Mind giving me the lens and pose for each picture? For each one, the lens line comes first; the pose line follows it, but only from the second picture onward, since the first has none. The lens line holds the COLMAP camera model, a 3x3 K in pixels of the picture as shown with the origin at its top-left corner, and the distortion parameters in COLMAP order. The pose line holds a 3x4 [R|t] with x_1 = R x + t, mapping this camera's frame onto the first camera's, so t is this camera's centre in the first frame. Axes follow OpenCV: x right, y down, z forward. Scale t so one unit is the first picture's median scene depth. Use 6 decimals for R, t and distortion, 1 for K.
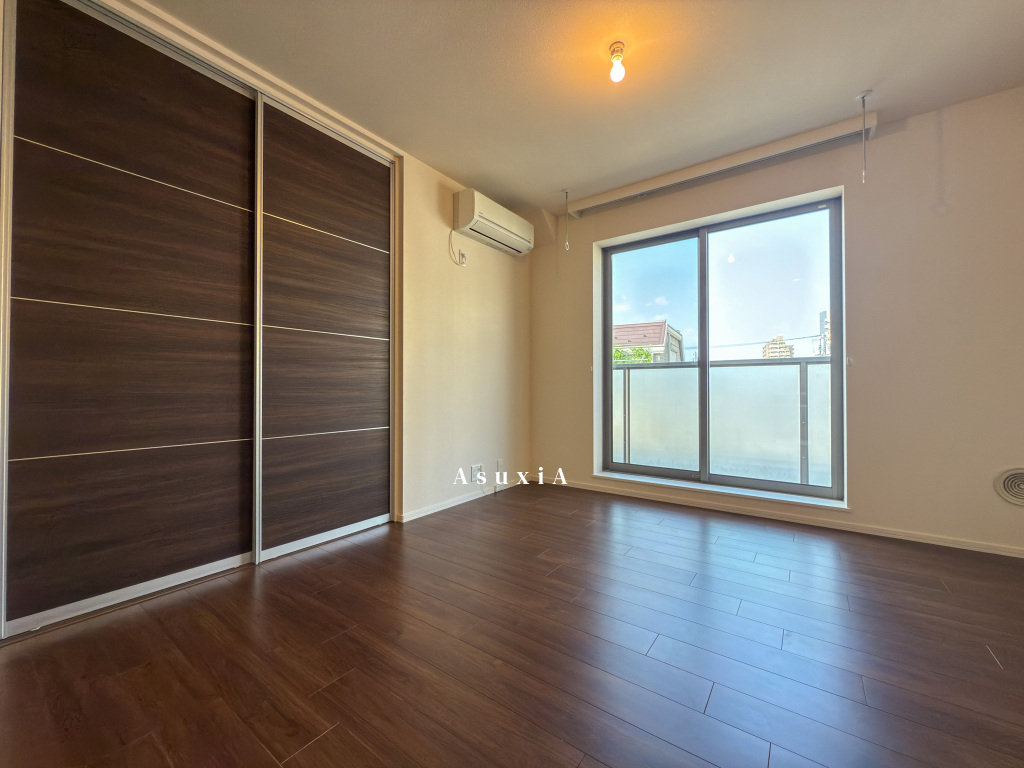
lens RADIAL K [[408.5, 0, 510.8], [0, 408.5, 384.8], [0, 0, 1]] dist [0.000596, -0.000046]
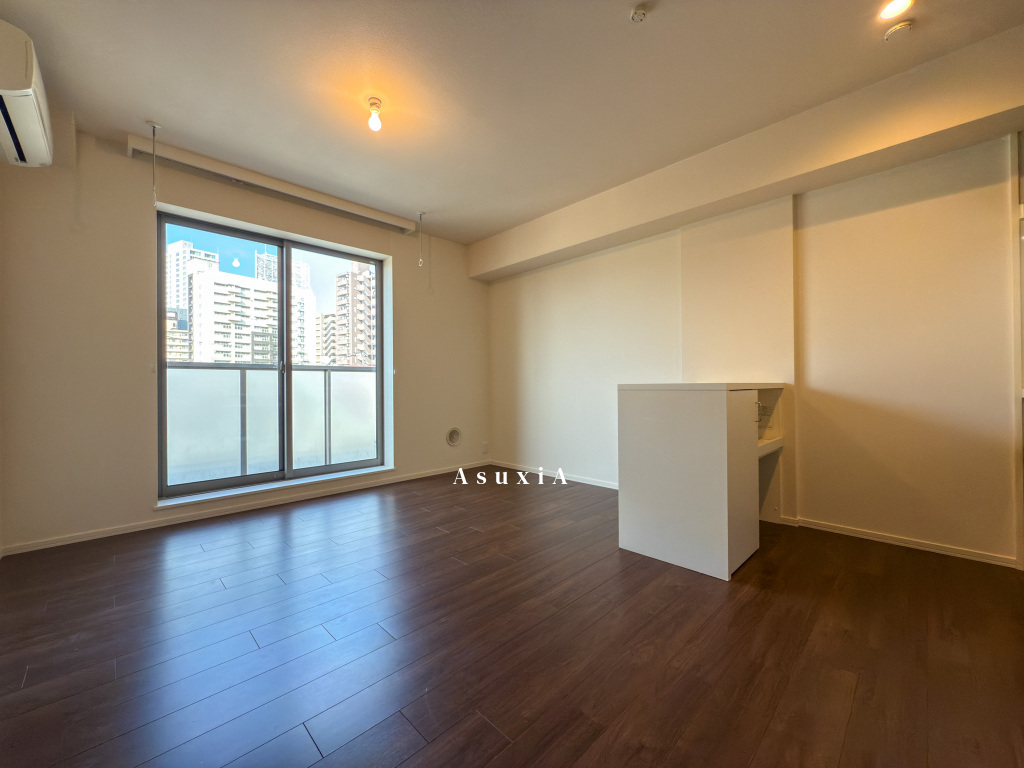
lens RADIAL K [[408.5, 0, 519.4], [0, 408.5, 378.2], [0, 0, 1]] dist [0.000596, -0.000046]
pose [[0.150919, 0.014330, 0.988442, -0.453715], [0.002291, 0.999887, -0.014846, -0.006397], [-0.988543, 0.004505, 0.150869, 0.222758]]
